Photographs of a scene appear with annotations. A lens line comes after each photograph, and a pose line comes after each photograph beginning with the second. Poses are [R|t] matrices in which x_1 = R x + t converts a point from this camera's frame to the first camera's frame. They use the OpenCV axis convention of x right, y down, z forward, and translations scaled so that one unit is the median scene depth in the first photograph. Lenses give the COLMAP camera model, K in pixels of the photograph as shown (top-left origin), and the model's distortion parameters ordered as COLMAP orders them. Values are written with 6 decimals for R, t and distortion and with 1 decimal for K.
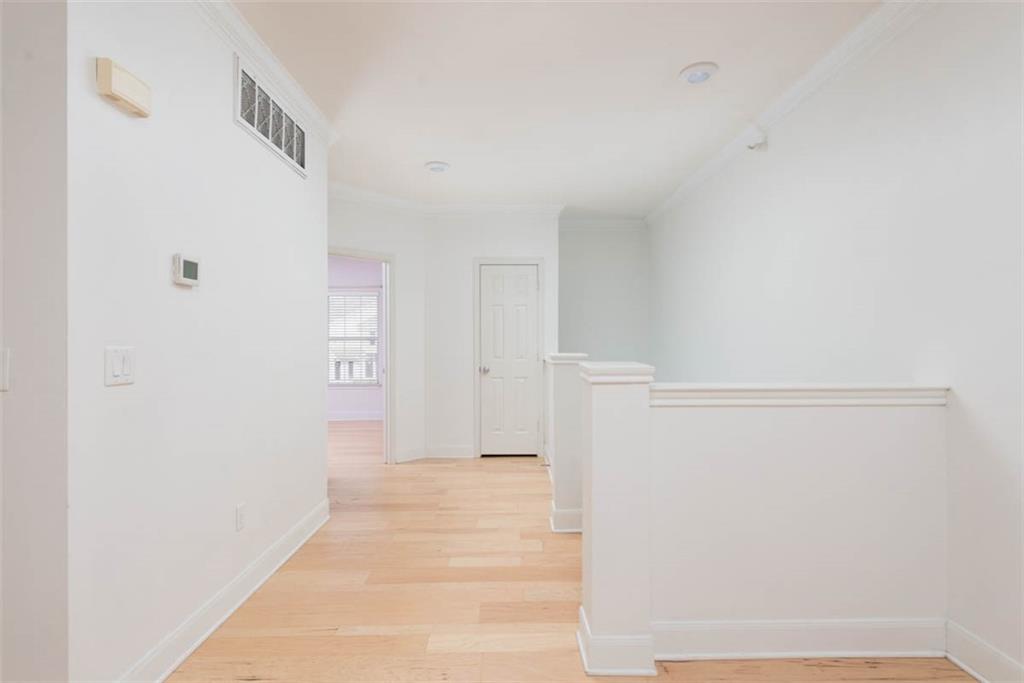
lens RADIAL K [[523.7, 0, 510.9], [0, 523.7, 338.3], [0, 0, 1]] dist [0.007081, -0.000592]
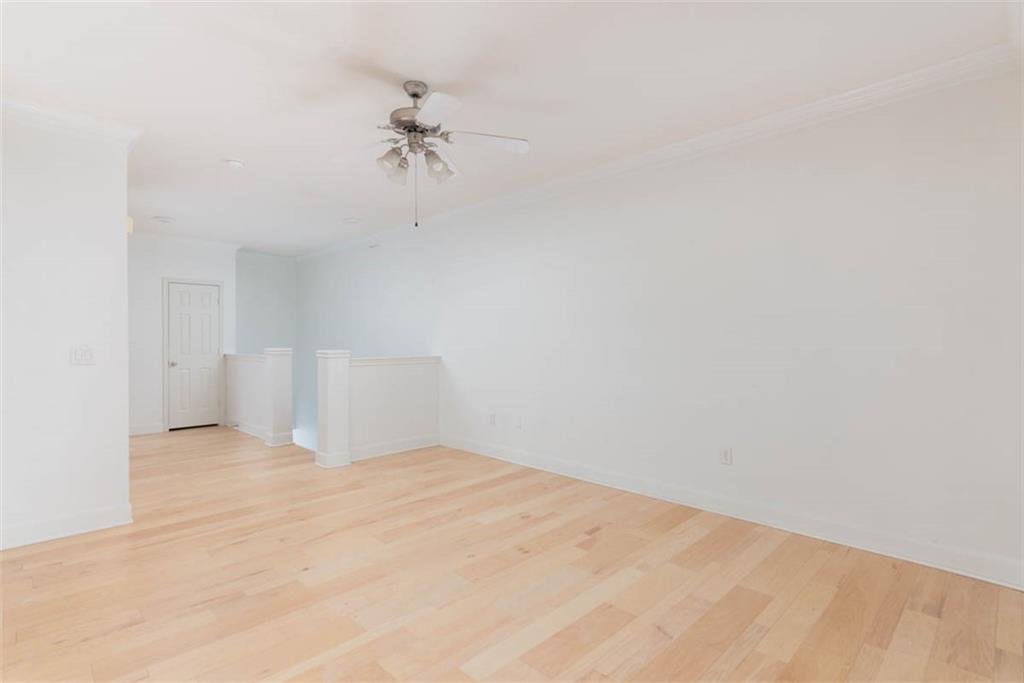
lens RADIAL K [[513.4, 0, 518.2], [0, 513.4, 340.4], [0, 0, 1]] dist [0.003873, 0.000295]
pose [[0.707444, 0.001560, 0.706768, -0.359941], [-0.003574, 0.999993, 0.001369, -0.002418], [-0.706760, -0.003494, 0.707444, -0.534059]]
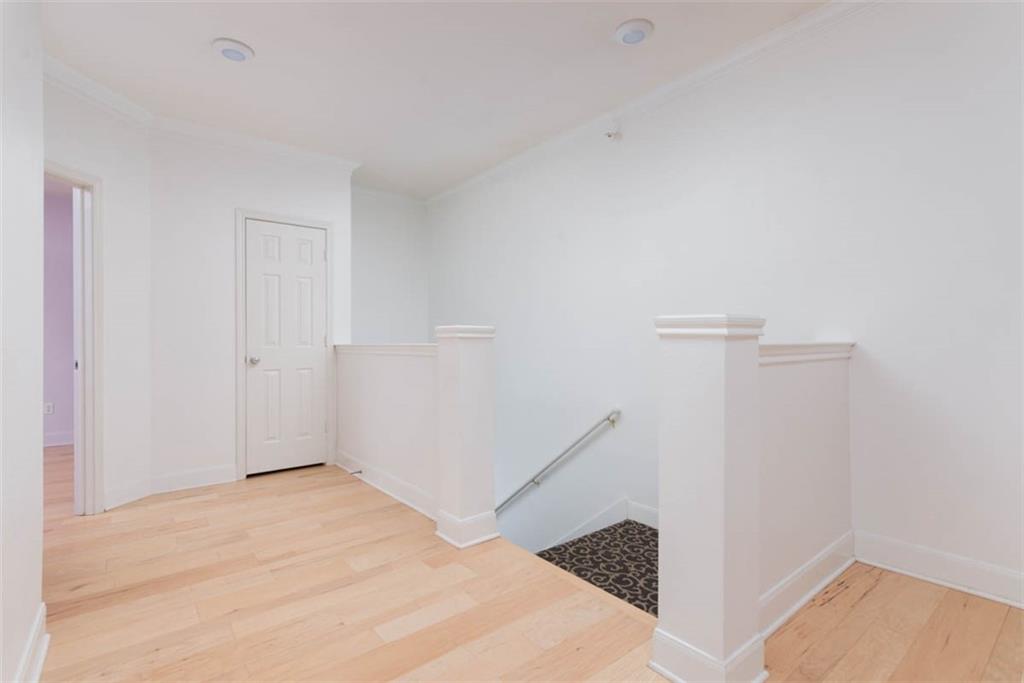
lens RADIAL K [[487.8, 0, 509.5], [0, 487.8, 337.5], [0, 0, 1]] dist [0.009587, 0.000184]
pose [[0.779815, 0.003013, 0.626003, -0.208351], [0.000478, 0.999985, -0.005408, 0.033245], [-0.626010, 0.004516, 0.779802, 0.235710]]
